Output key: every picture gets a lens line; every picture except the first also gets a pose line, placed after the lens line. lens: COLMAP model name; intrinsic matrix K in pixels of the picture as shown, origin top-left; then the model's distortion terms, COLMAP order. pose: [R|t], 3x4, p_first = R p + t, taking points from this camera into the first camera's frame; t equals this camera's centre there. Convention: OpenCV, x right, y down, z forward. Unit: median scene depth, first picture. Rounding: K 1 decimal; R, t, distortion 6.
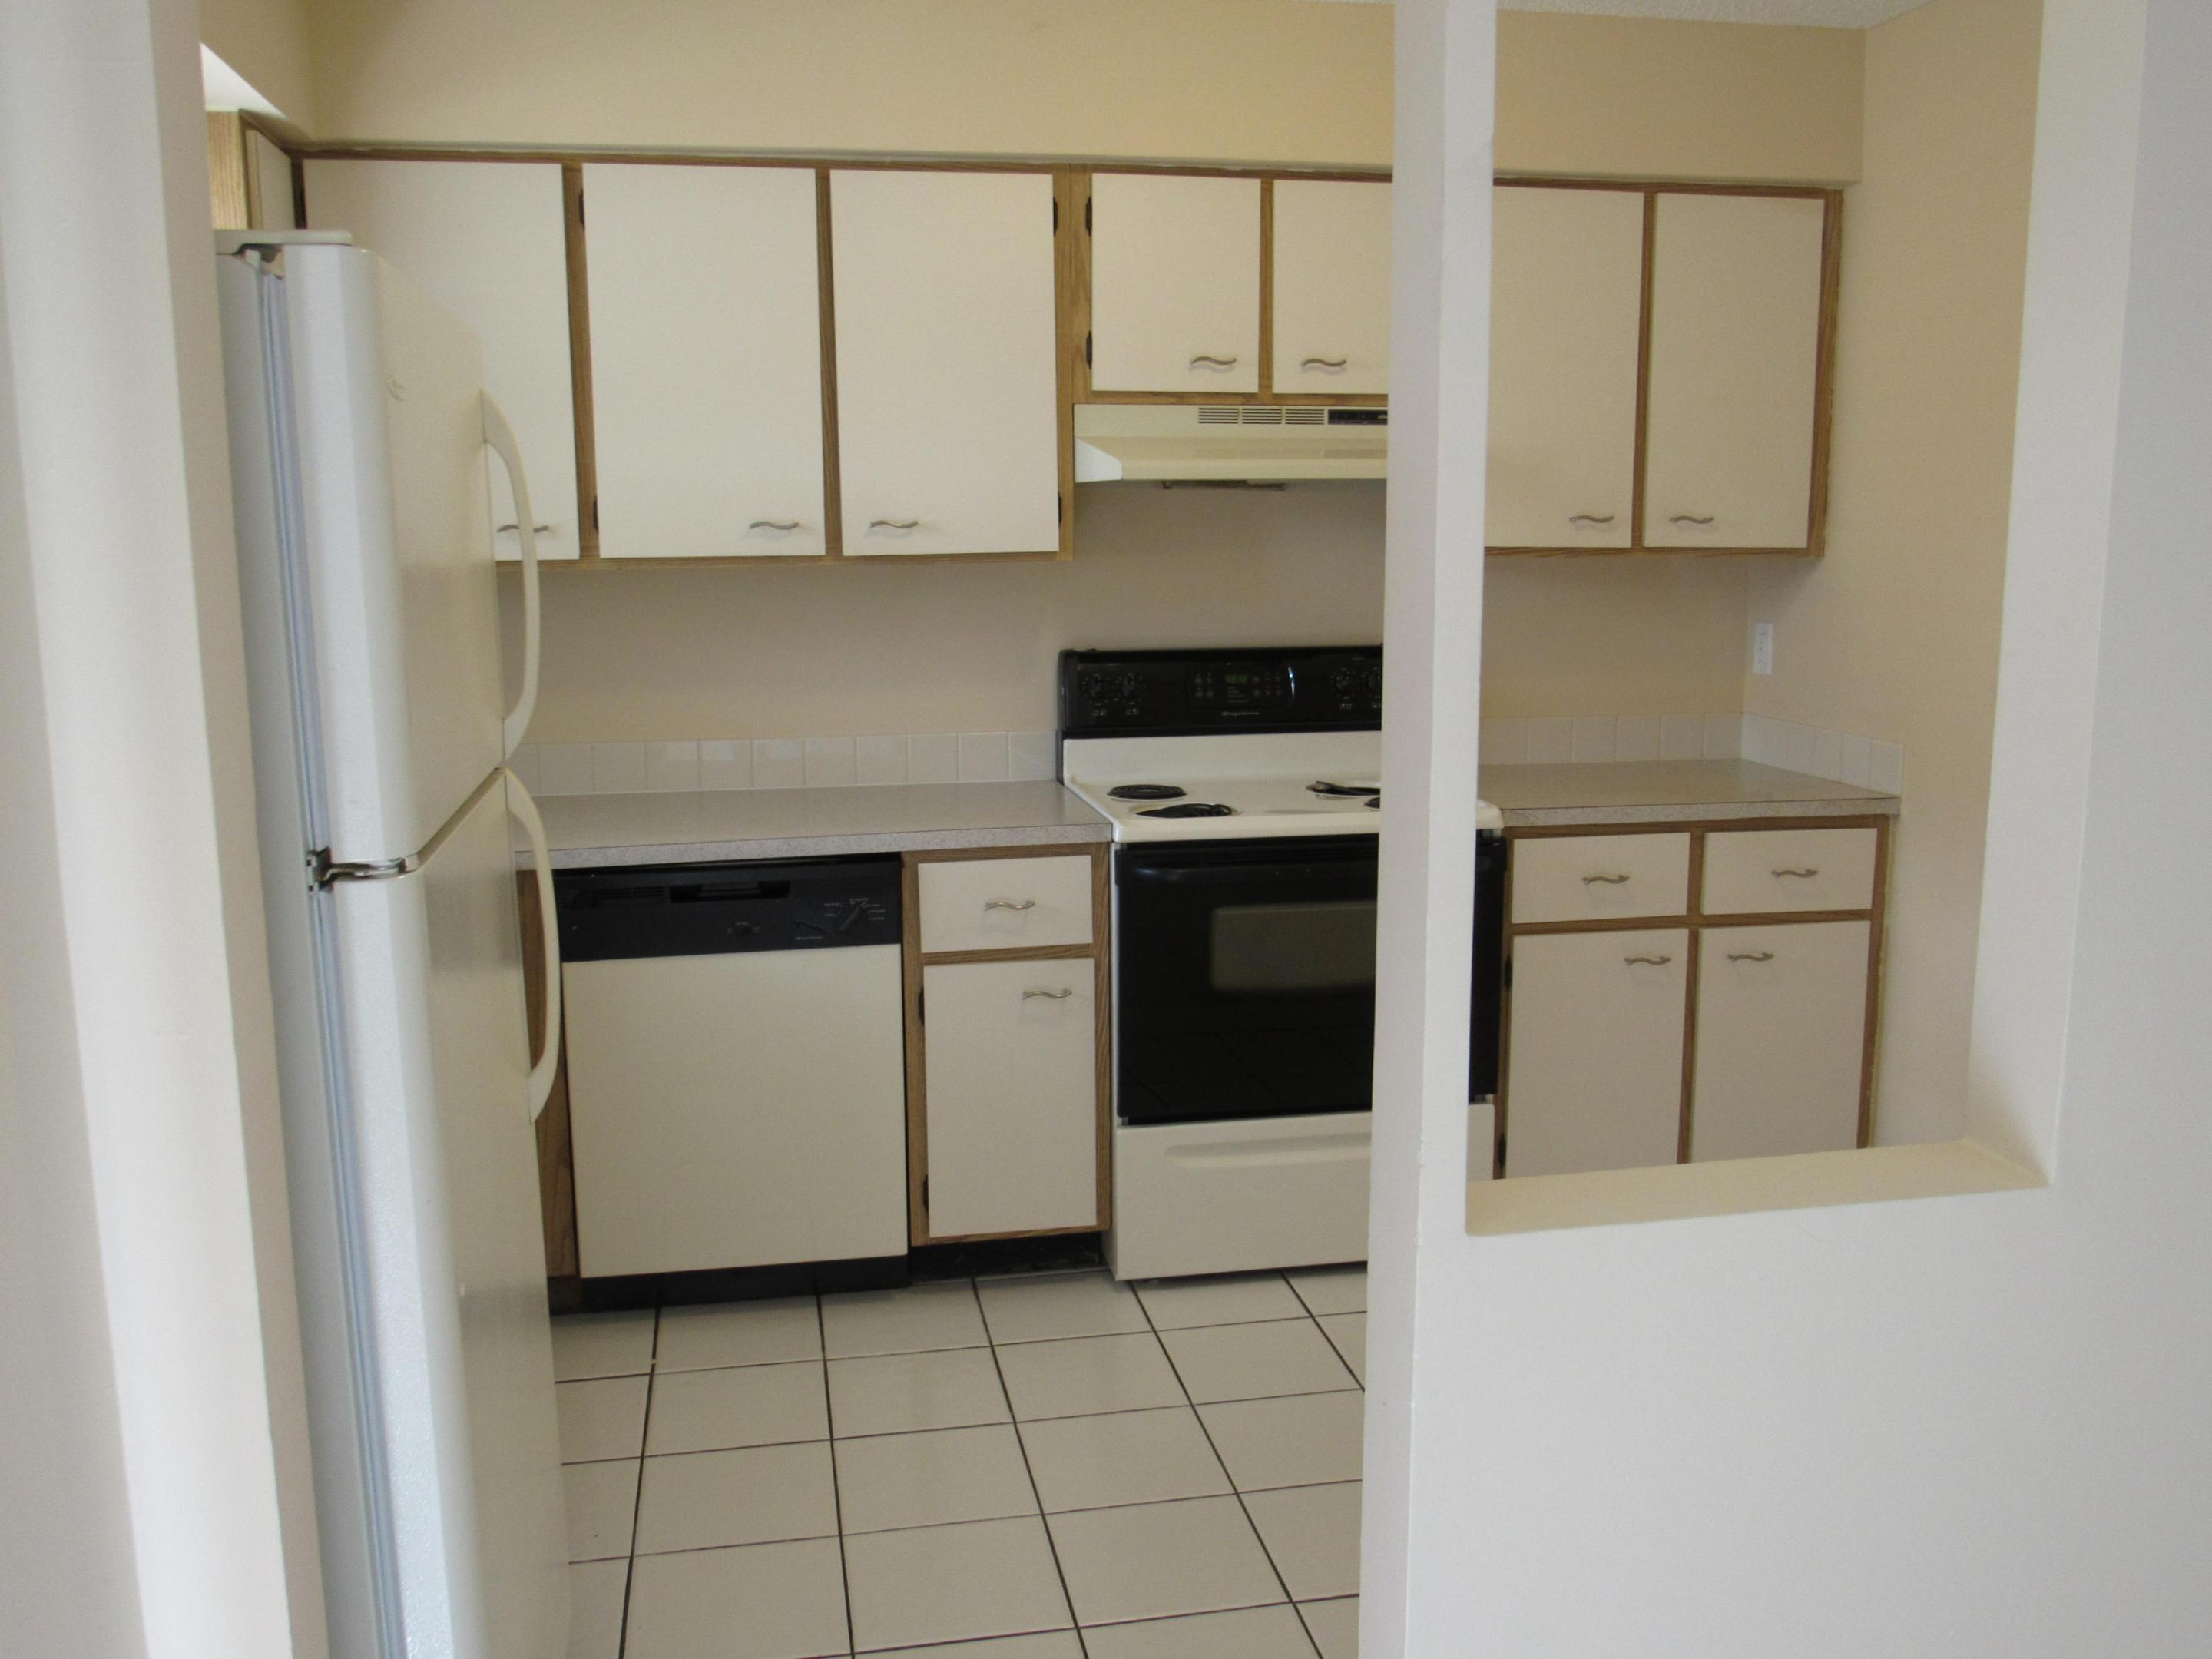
lens RADIAL K [[1890.0, 0, 1103.0], [0, 1890.0, 833.4], [0, 0, 1]] dist [-0.039993, 0.017016]
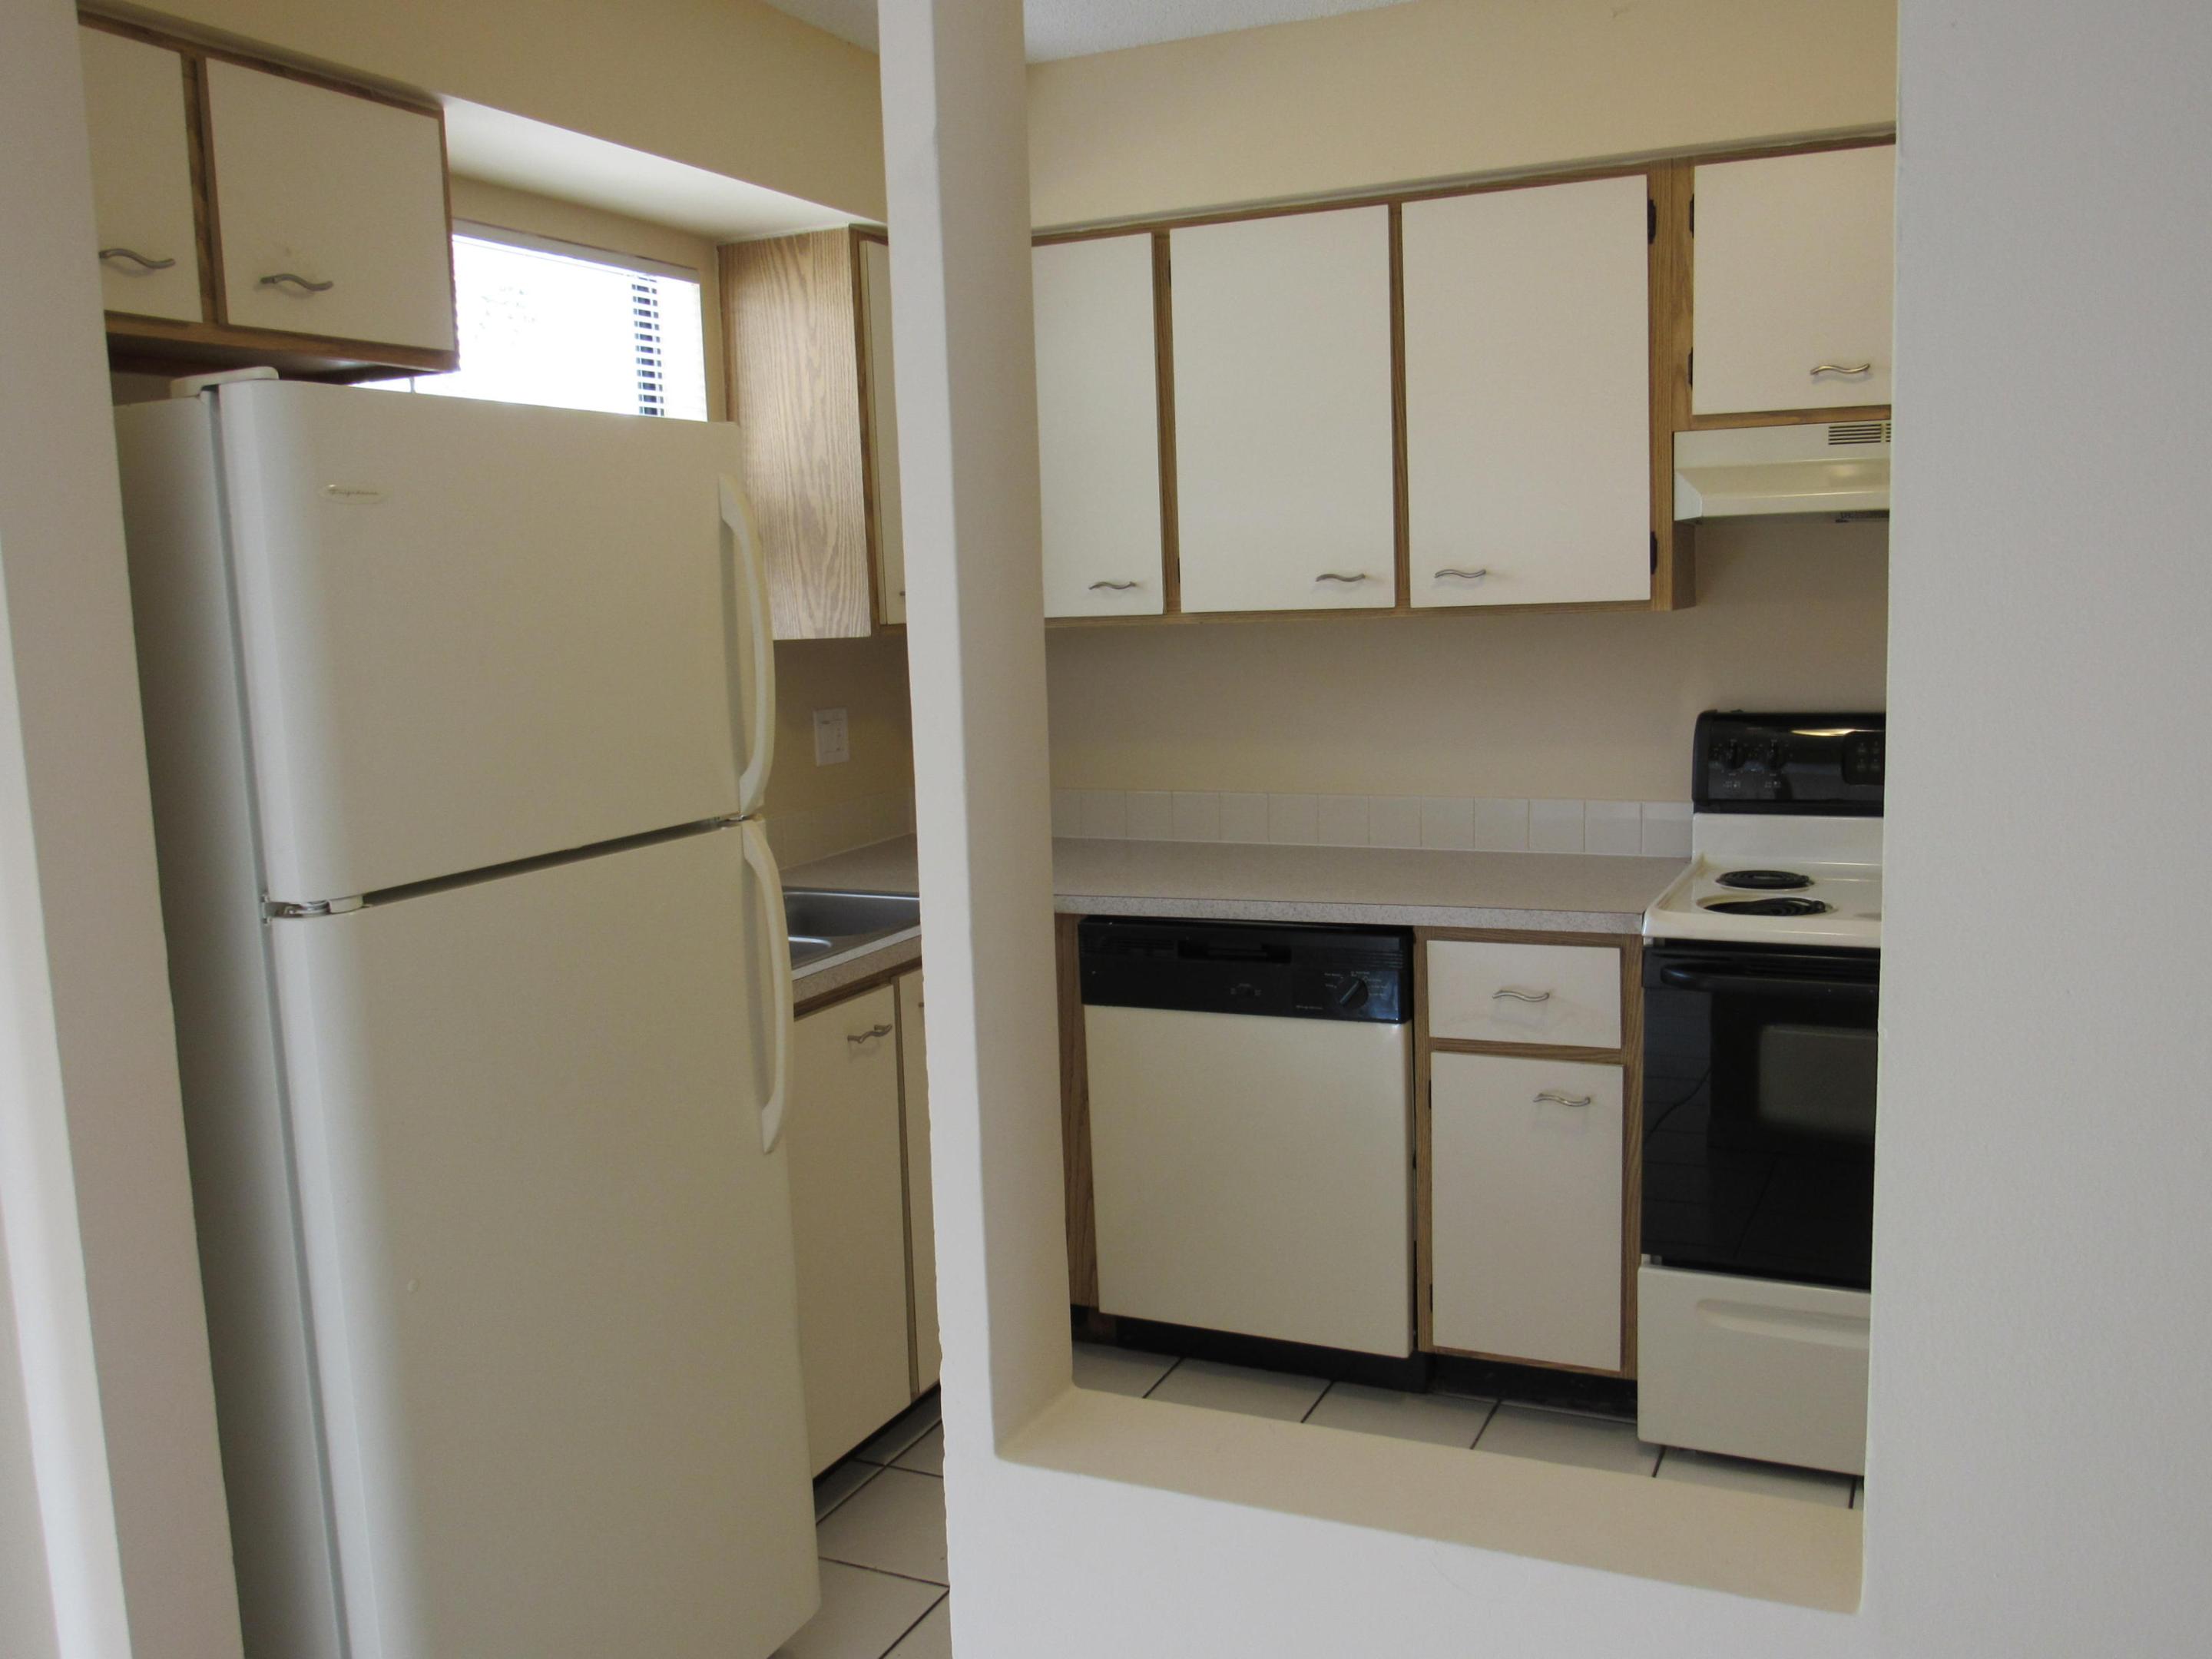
lens RADIAL K [[1890.0, 0, 1104.2], [0, 1890.0, 830.6], [0, 0, 1]] dist [-0.039993, 0.017016]
pose [[0.810085, 0.056589, -0.583575, 0.300954], [-0.067455, 0.997717, 0.003111, -0.028920], [0.582419, 0.036844, 0.812053, 0.149590]]
